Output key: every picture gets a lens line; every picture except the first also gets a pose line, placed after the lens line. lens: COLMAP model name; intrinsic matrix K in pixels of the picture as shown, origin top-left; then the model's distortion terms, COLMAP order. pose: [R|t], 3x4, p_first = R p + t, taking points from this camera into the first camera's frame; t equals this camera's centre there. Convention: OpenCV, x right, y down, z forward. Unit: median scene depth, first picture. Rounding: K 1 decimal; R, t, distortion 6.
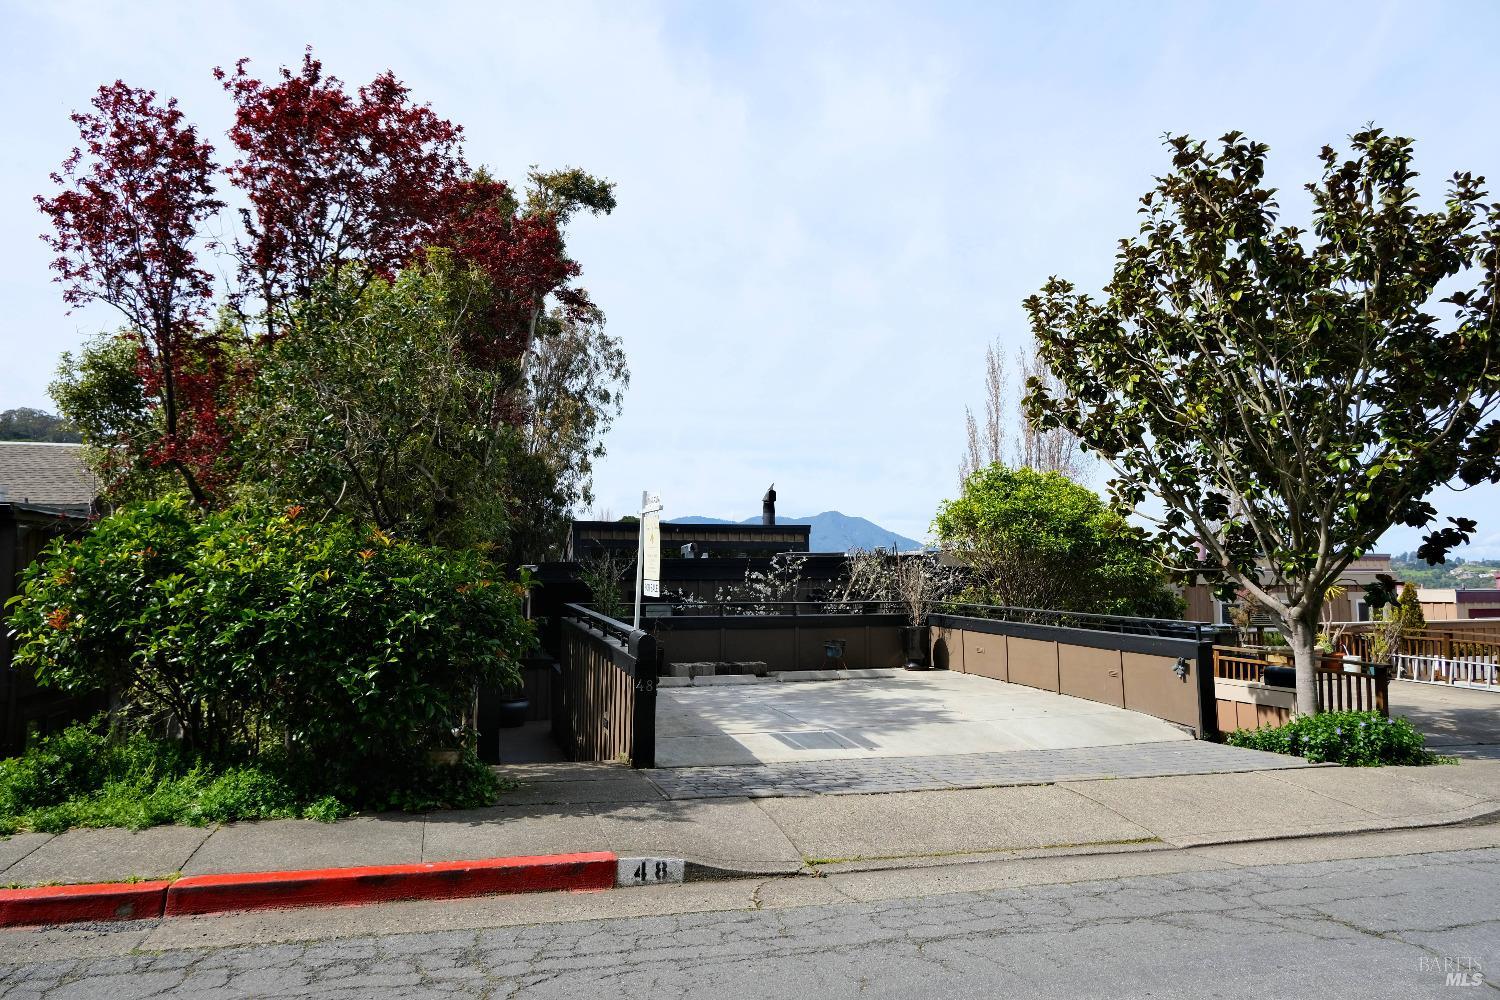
lens RADIAL K [[944.3, 0, 748.9], [0, 944.3, 496.4], [0, 0, 1]] dist [-0.001363, -0.000194]
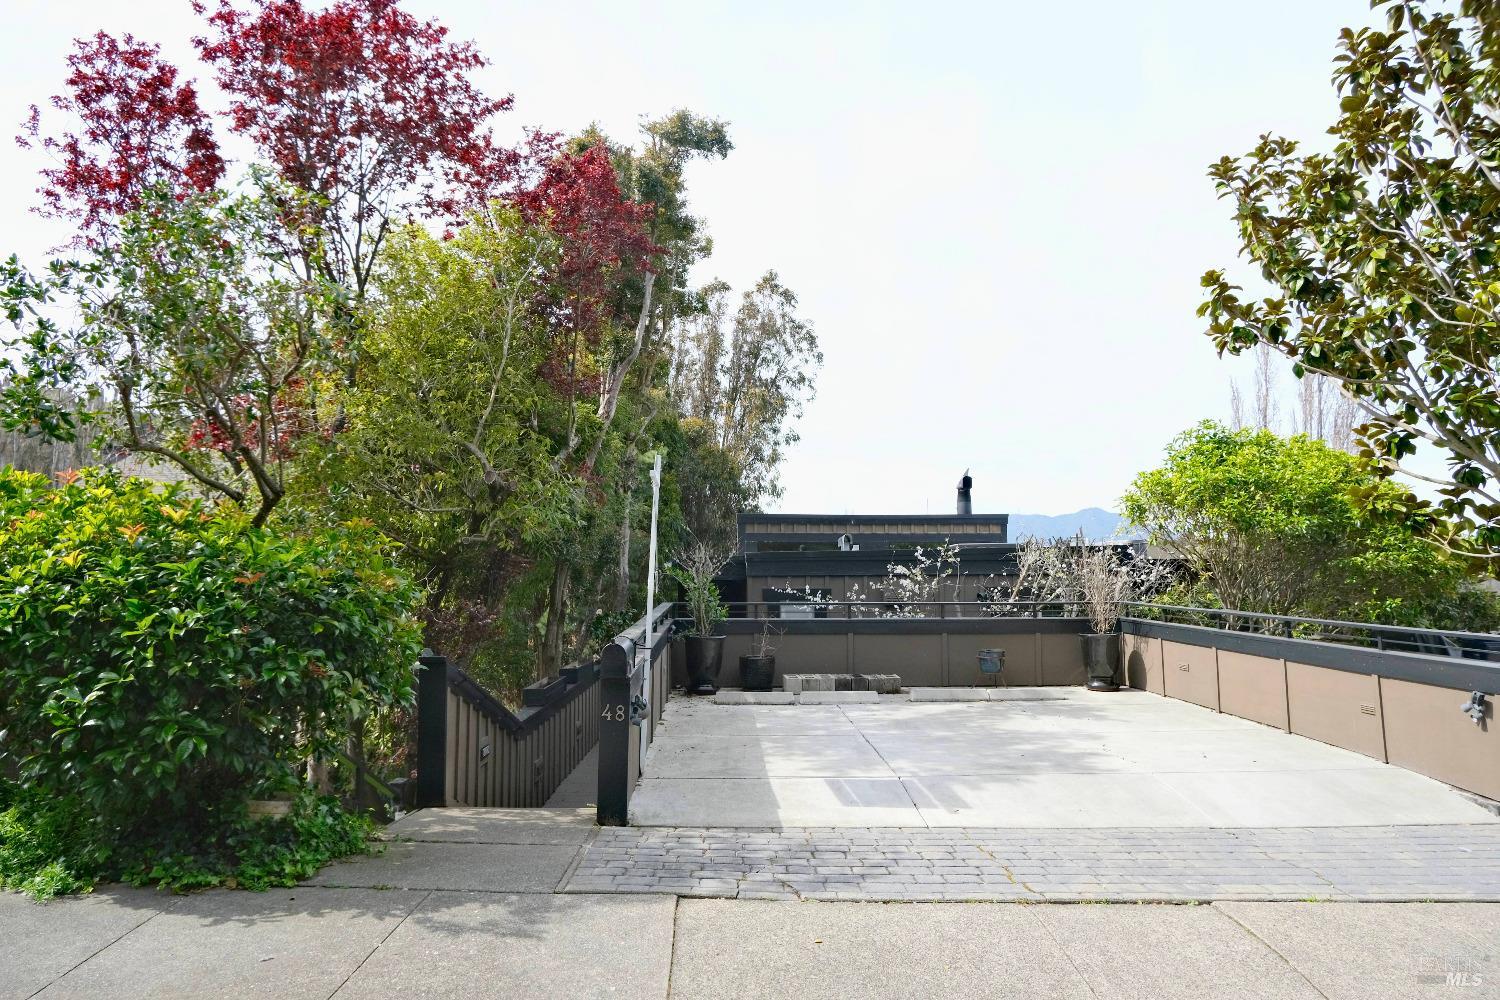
lens RADIAL K [[944.3, 0, 747.3], [0, 944.3, 499.2], [0, 0, 1]] dist [-0.001363, -0.000194]
pose [[0.964709, -0.022604, -0.262345, 0.135049], [0.023229, 0.999730, -0.000717, 0.026327], [0.262290, -0.005403, 0.964974, 0.227377]]
